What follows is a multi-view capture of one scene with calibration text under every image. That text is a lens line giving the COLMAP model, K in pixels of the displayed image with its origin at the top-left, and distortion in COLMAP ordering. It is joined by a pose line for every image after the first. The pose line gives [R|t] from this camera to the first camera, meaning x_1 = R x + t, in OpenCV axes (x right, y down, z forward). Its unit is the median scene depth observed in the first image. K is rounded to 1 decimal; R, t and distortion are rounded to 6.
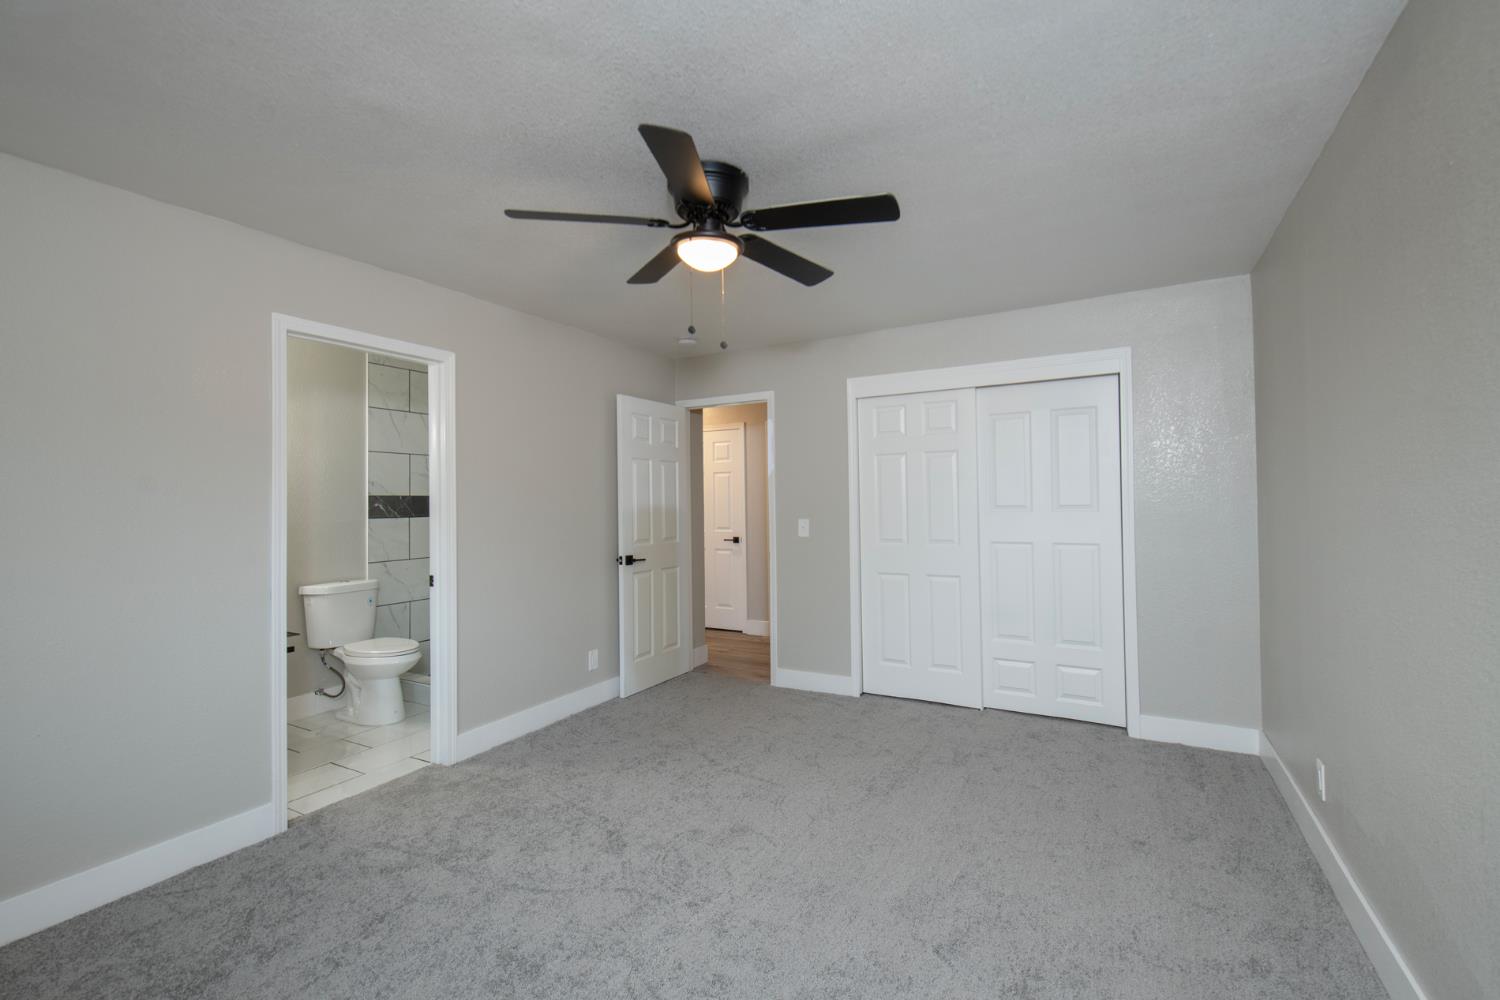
lens RADIAL K [[605.5, 0, 751.2], [0, 605.5, 493.5], [0, 0, 1]] dist [-0.016314, -0.002562]
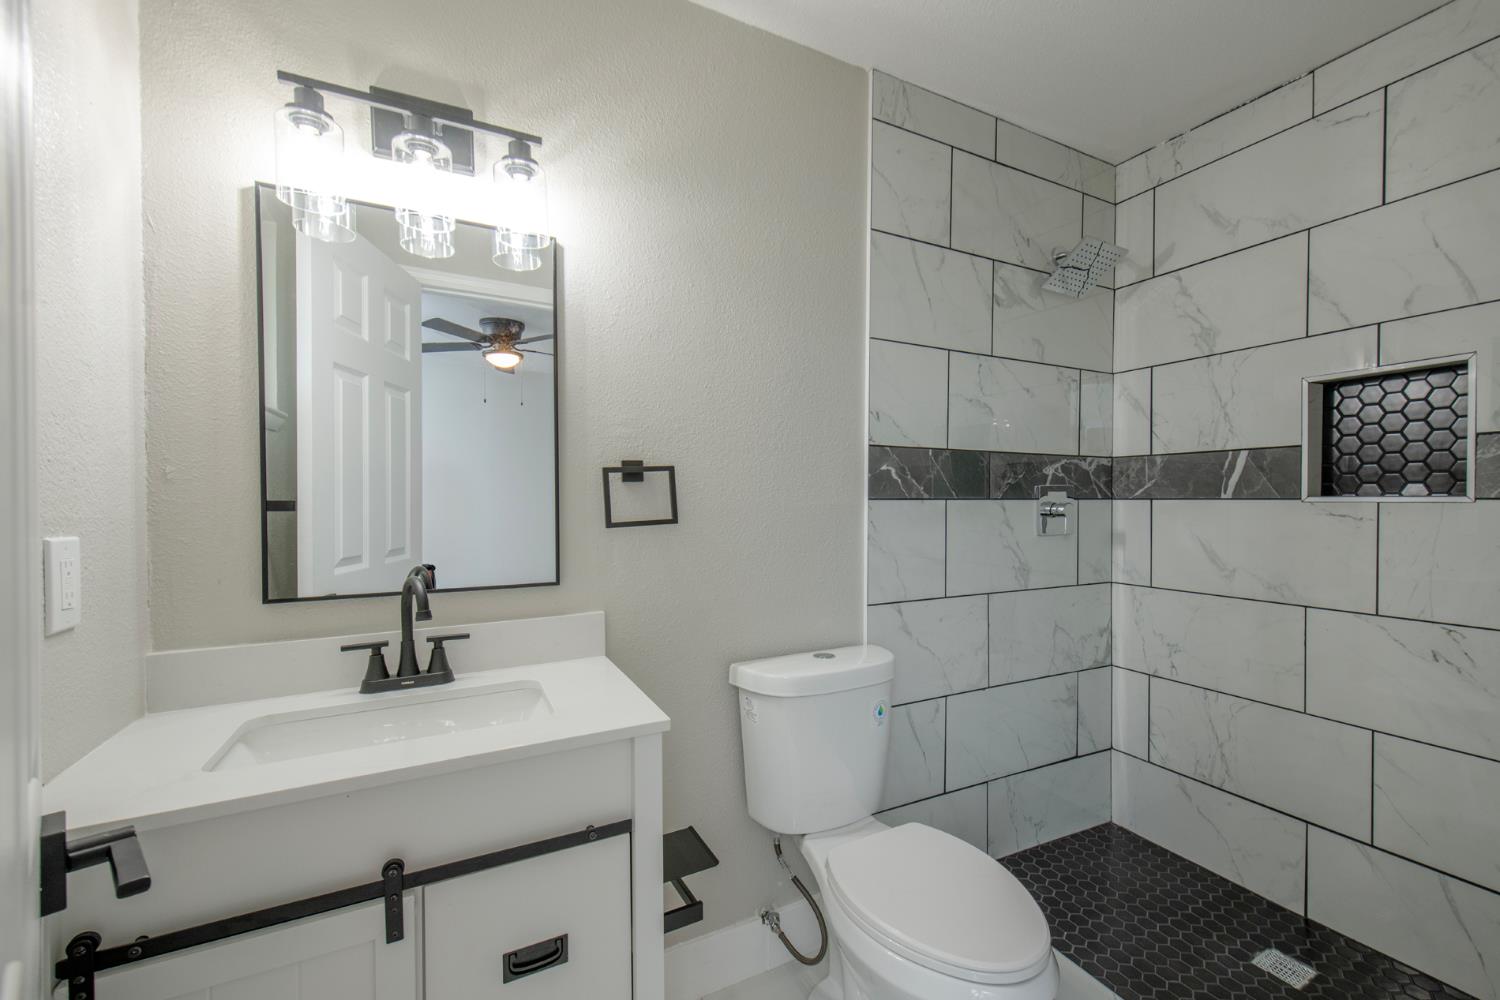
lens RADIAL K [[605.5, 0, 750.7], [0, 605.5, 502.3], [0, 0, 1]] dist [-0.016314, -0.002562]
pose [[0.790489, 0.014158, -0.612312, -0.443881], [0.002681, 0.999643, 0.026575, 0.031735], [0.612470, -0.022649, 0.790170, 0.617350]]
